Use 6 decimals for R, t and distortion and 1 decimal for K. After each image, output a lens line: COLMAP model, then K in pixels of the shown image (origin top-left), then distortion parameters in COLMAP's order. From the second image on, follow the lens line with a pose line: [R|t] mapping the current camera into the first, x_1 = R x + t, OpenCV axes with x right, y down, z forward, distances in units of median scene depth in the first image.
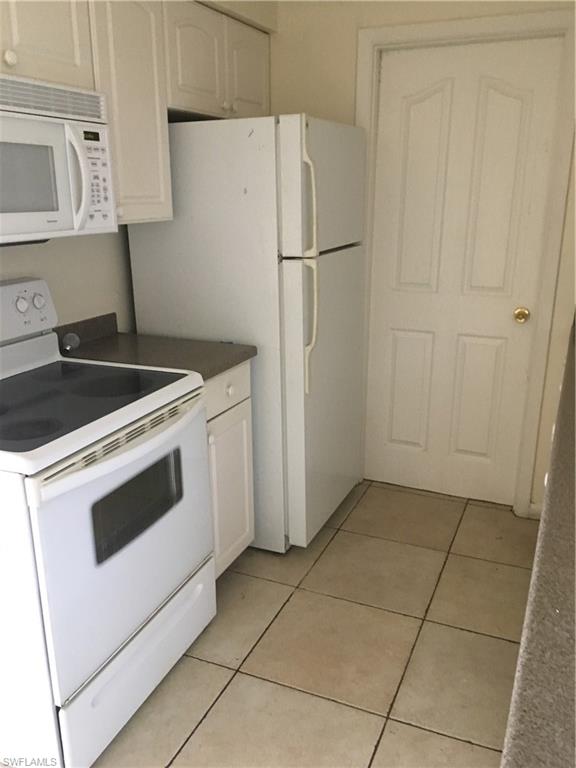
lens RADIAL K [[656.5, 0, 290.2], [0, 656.5, 382.8], [0, 0, 1]] dist [0.096992, -0.142429]
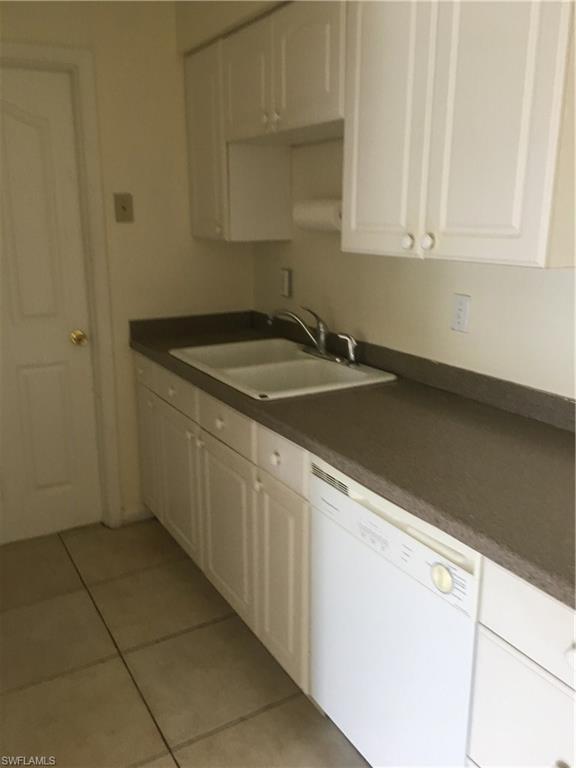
lens RADIAL K [[656.5, 0, 290.2], [0, 656.5, 382.8], [0, 0, 1]] dist [0.096992, -0.142429]
pose [[0.589028, -0.200036, 0.782963, -0.290384], [0.224468, 0.971252, 0.079272, -0.044208], [-0.776312, 0.129056, 0.616997, 0.132298]]
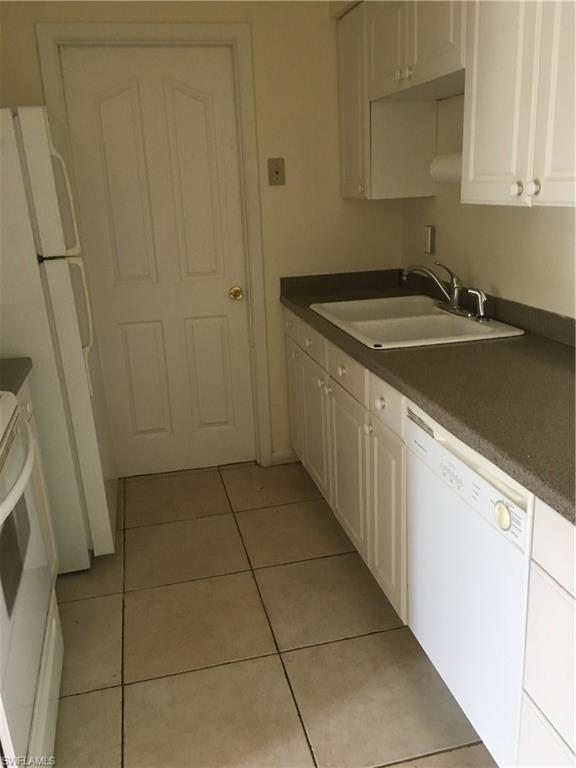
lens RADIAL K [[656.5, 0, 290.2], [0, 656.5, 382.8], [0, 0, 1]] dist [0.096992, -0.142429]
pose [[0.797278, -0.204358, 0.567967, -0.267513], [0.205295, 0.976656, 0.063227, -0.004558], [-0.567629, 0.066191, 0.820619, 0.032694]]
